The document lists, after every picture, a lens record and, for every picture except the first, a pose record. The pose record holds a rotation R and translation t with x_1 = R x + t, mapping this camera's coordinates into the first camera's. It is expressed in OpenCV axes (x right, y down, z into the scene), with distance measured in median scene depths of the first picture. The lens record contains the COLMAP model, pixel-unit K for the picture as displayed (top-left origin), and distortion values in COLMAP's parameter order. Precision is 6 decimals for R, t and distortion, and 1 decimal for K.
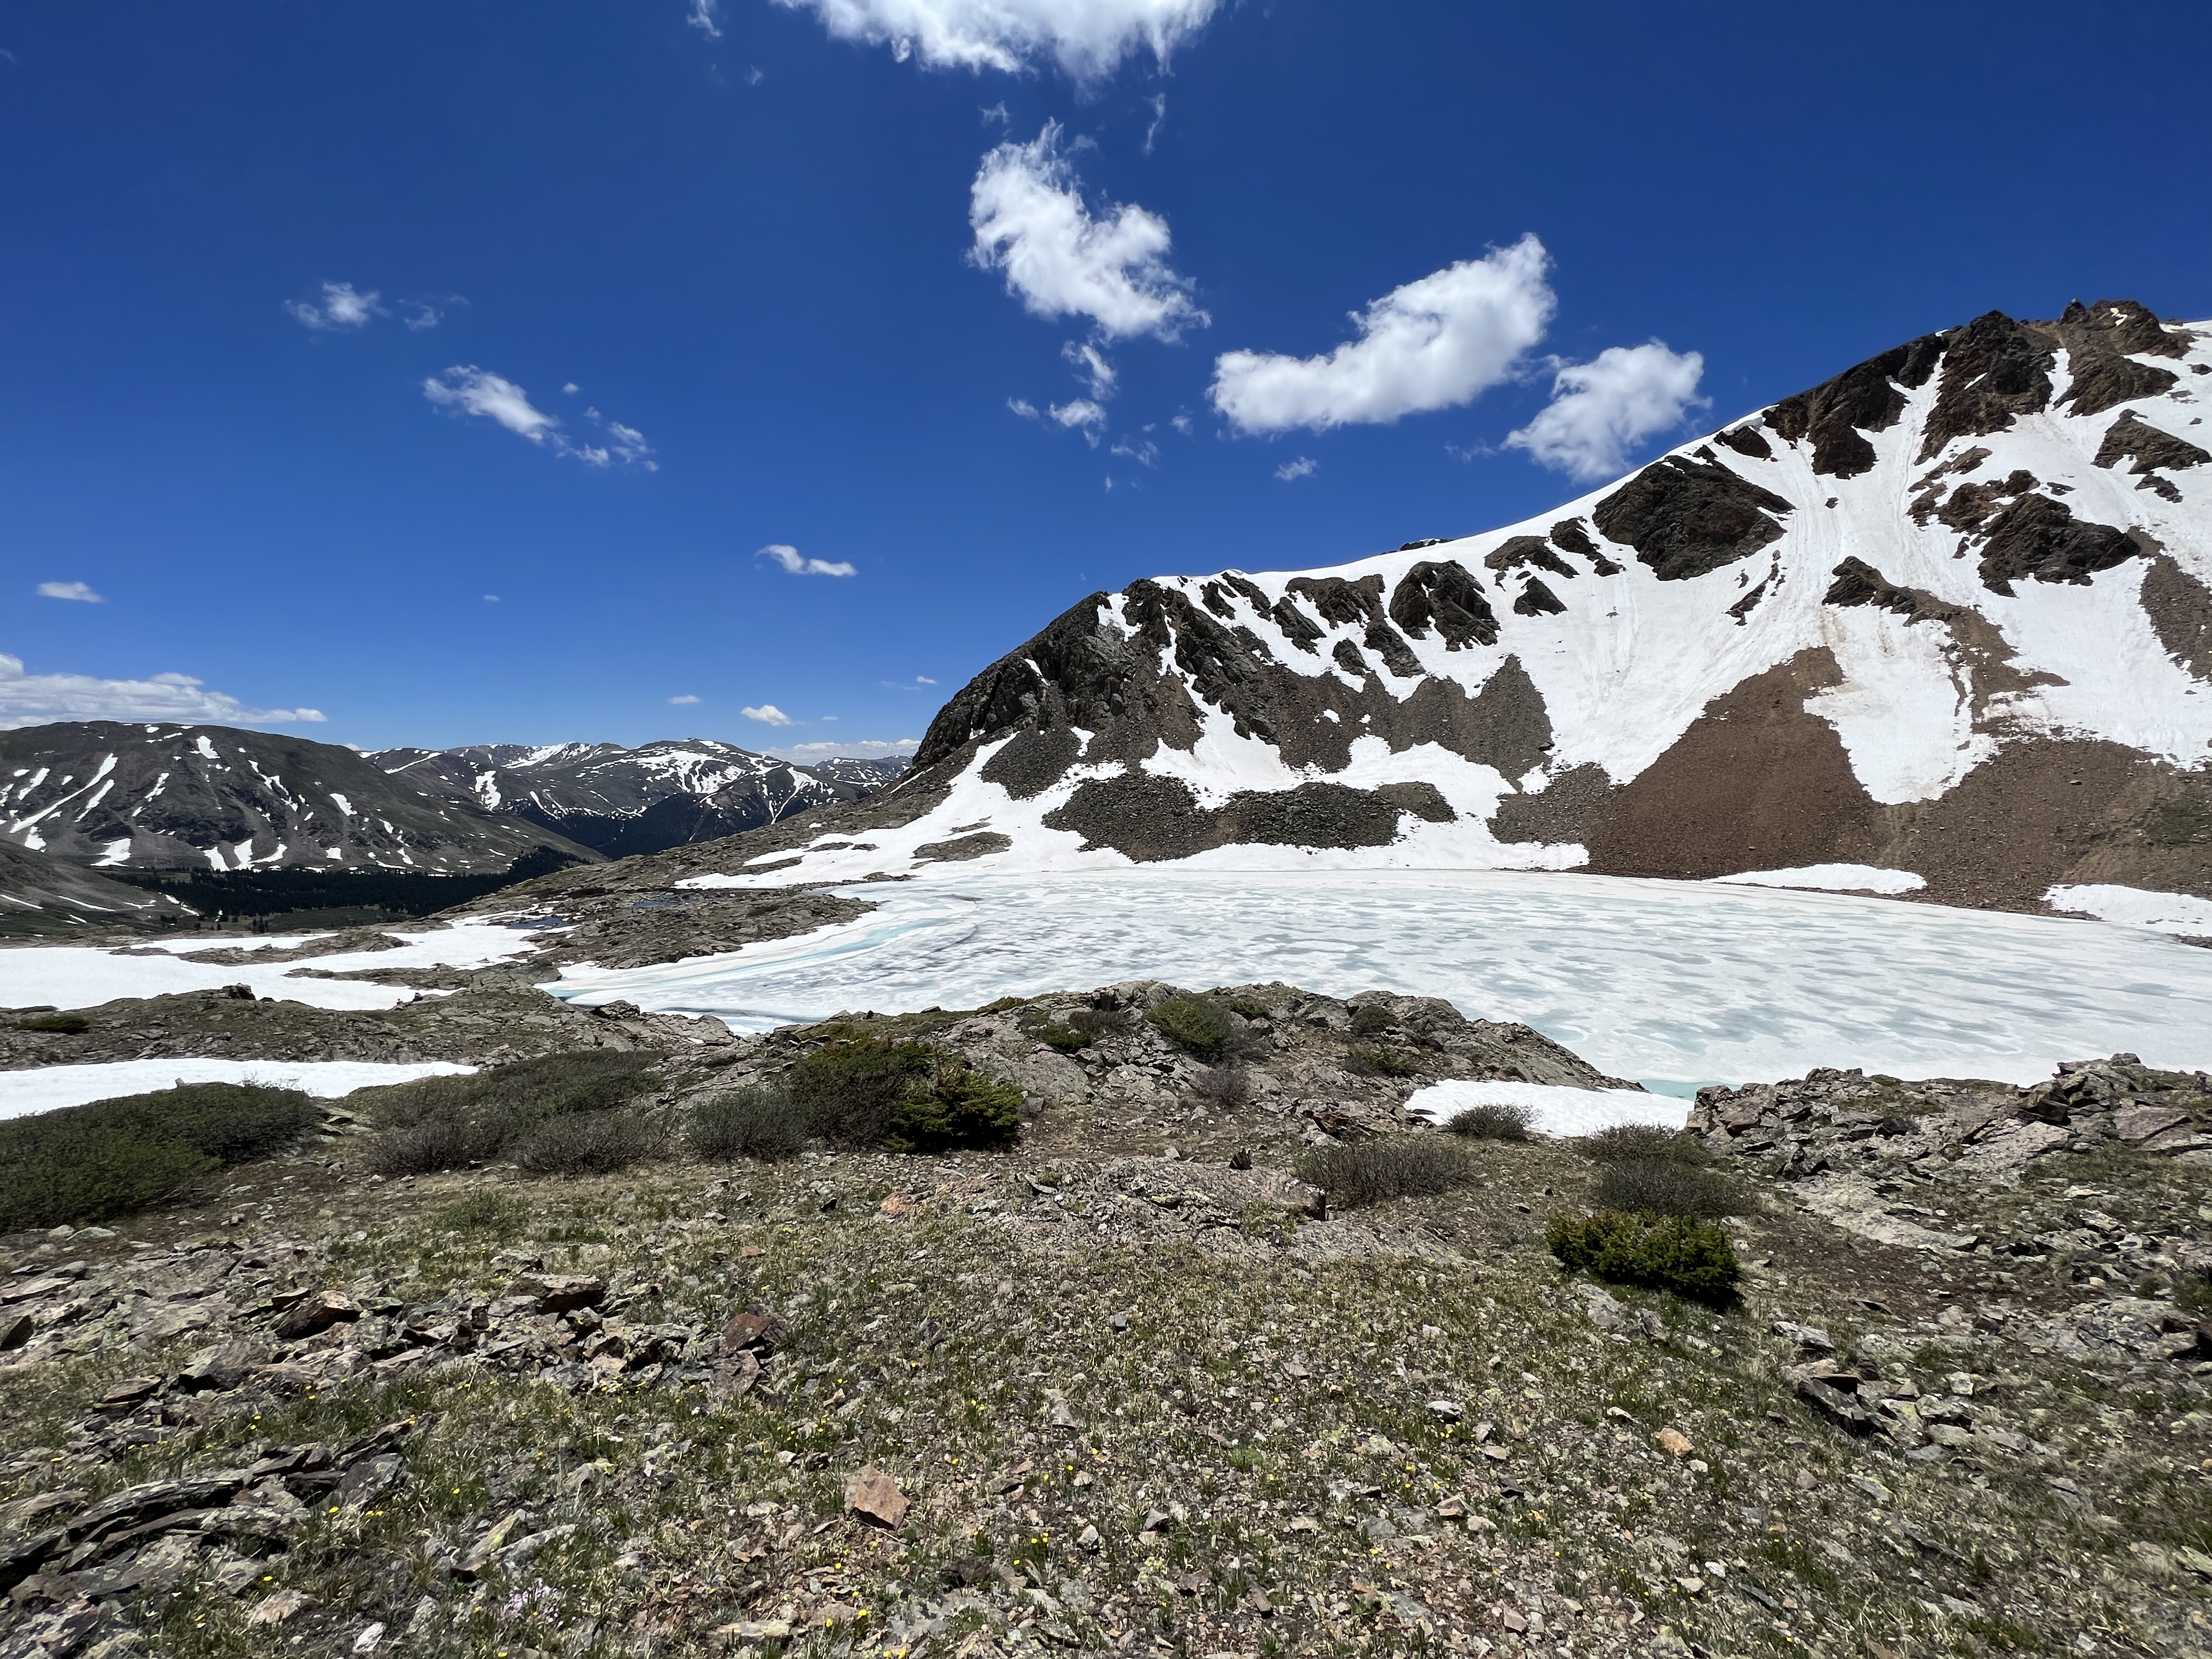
lens RADIAL K [[872.4, 0, 1110.7], [0, 872.4, 838.0], [0, 0, 1]] dist [-0.002033, -0.000532]
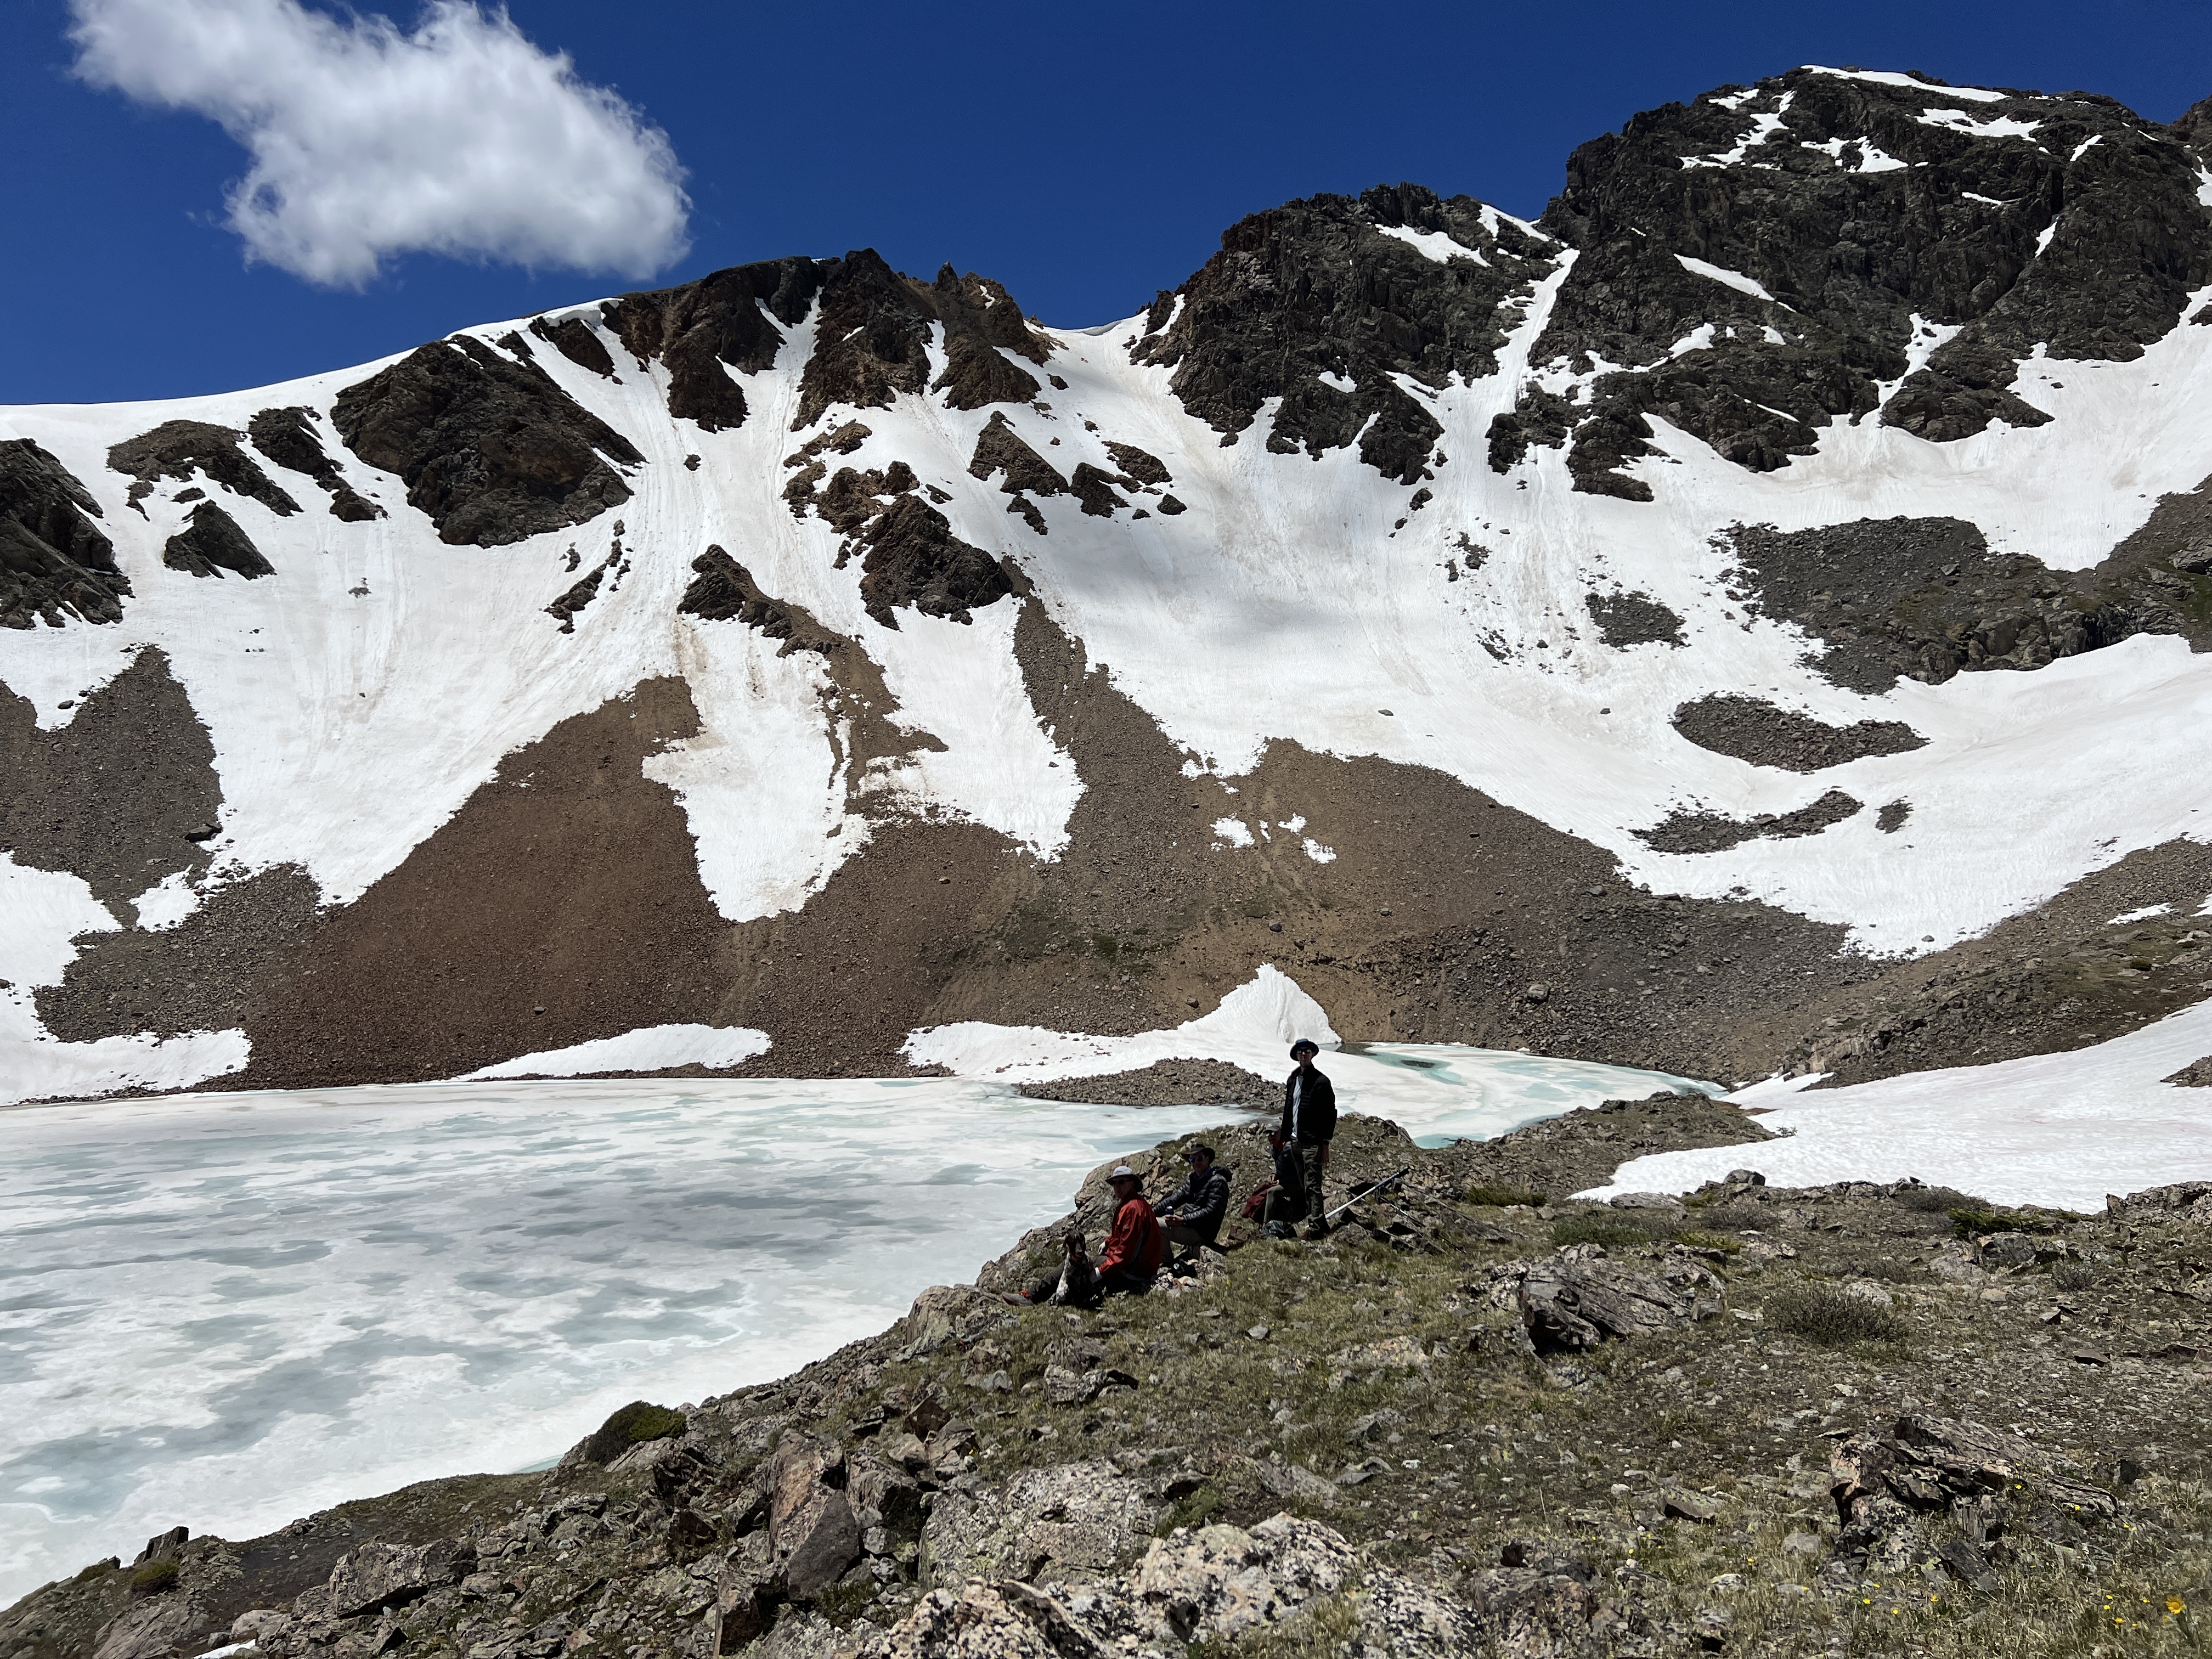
lens RADIAL K [[1645.8, 0, 1096.3], [0, 1645.8, 826.1], [0, 0, 1]] dist [0.056570, -0.061807]
pose [[0.643410, 0.014230, 0.765390, 0.098346], [0.080220, 0.993069, -0.085898, 0.008942], [-0.761307, 0.116667, 0.637809, 0.031708]]
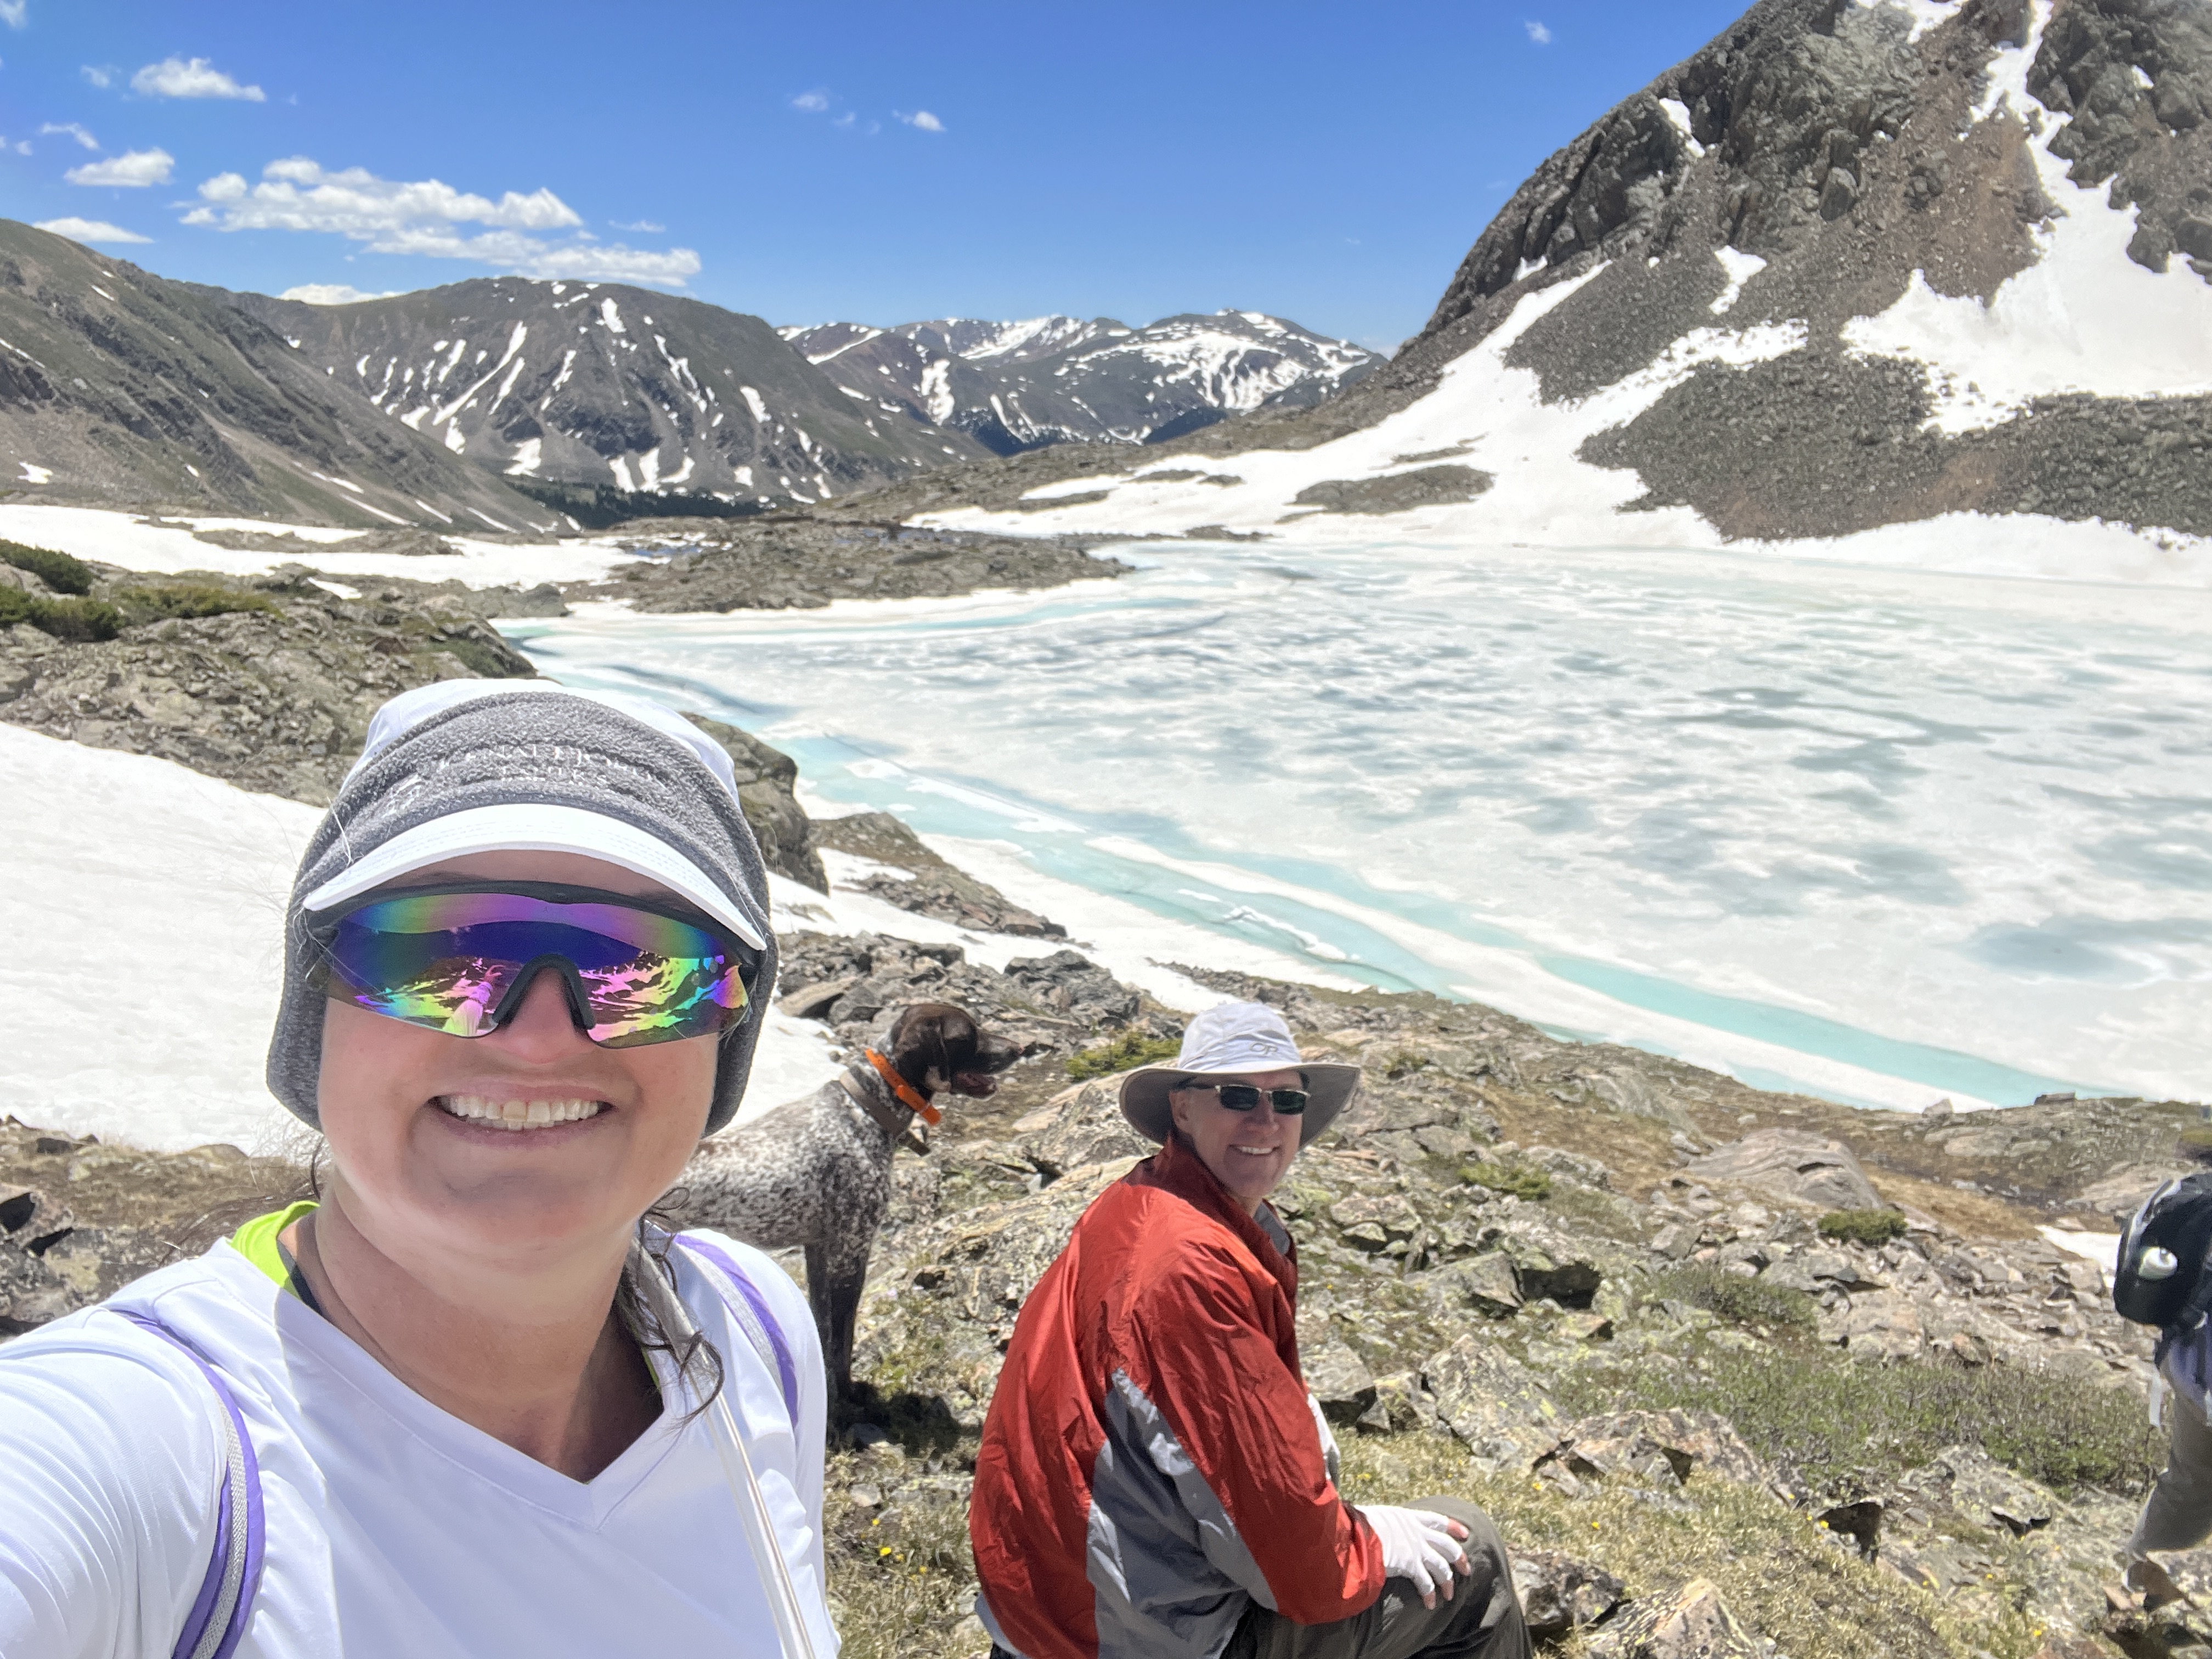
lens RADIAL K [[1559.9, 0, 1080.5], [0, 1559.9, 860.3], [0, 0, 1]] dist [0.060666, -0.061509]
pose [[0.856139, 0.173328, -0.486809, 0.129392], [-0.061739, 0.969630, 0.236657, 0.011402], [0.513044, -0.172556, 0.840839, 0.051437]]
